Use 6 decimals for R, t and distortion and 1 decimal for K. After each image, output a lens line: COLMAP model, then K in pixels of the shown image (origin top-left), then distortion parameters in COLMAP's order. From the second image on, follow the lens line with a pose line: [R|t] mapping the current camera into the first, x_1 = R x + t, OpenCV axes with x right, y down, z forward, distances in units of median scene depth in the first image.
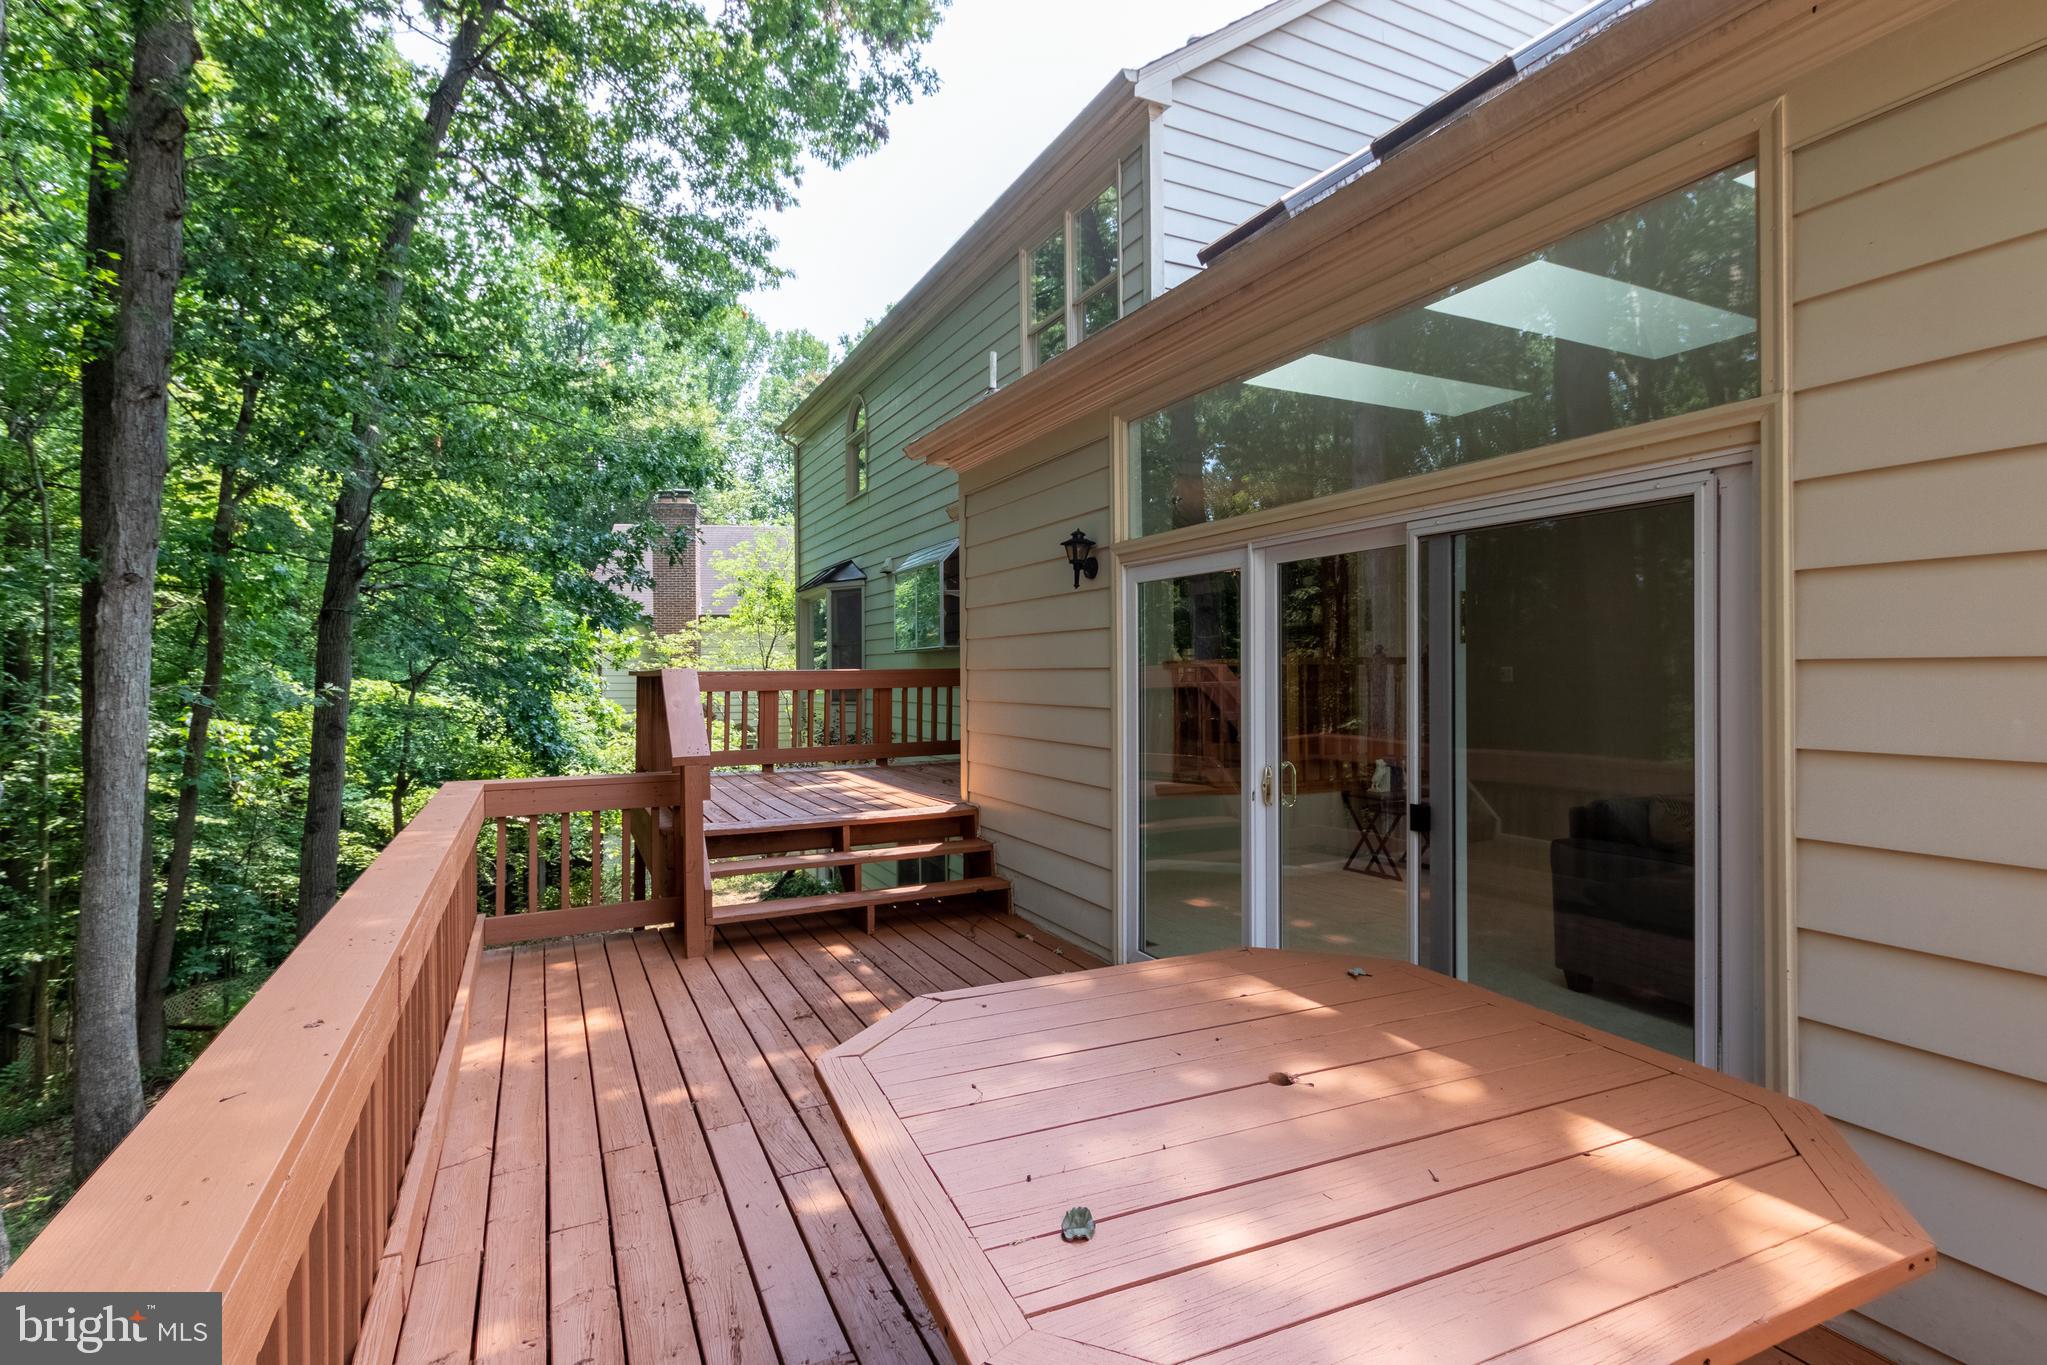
lens RADIAL K [[953.7, 0, 1023.5], [0, 953.7, 682.5], [0, 0, 1]] dist [0.025005, 0.000006]
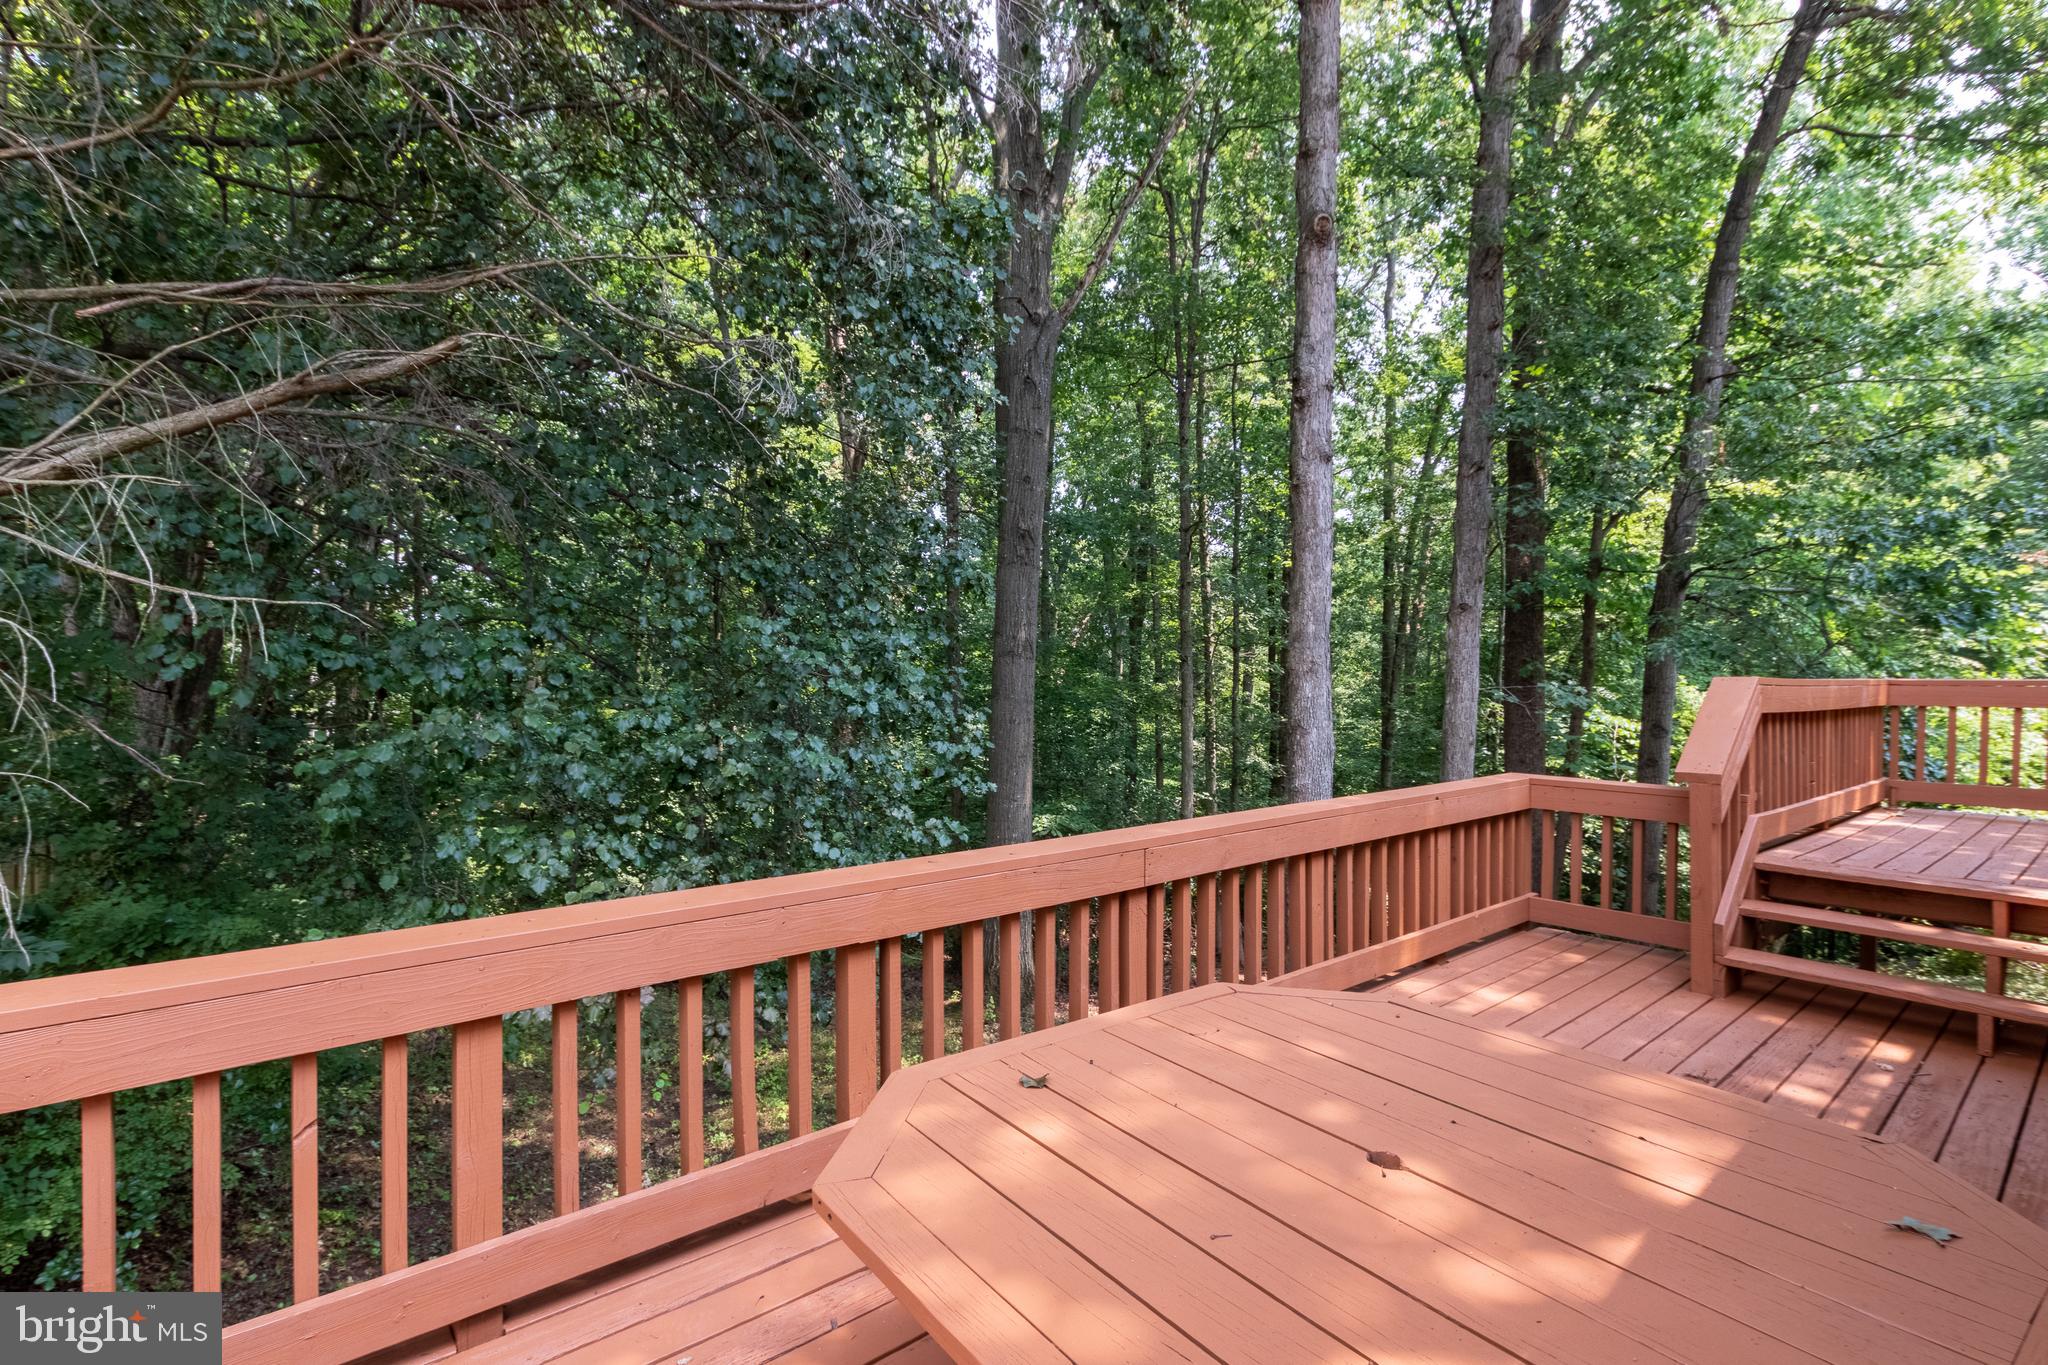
lens RADIAL K [[904.9, 0, 1024.0], [0, 904.9, 682.5], [0, 0, 1]] dist [0.003074, 0.000048]
pose [[0.239370, 0.007207, -0.970902, 0.756565], [-0.012745, 0.999910, 0.004280, -0.005697], [0.970845, 0.011350, 0.239440, 0.386008]]
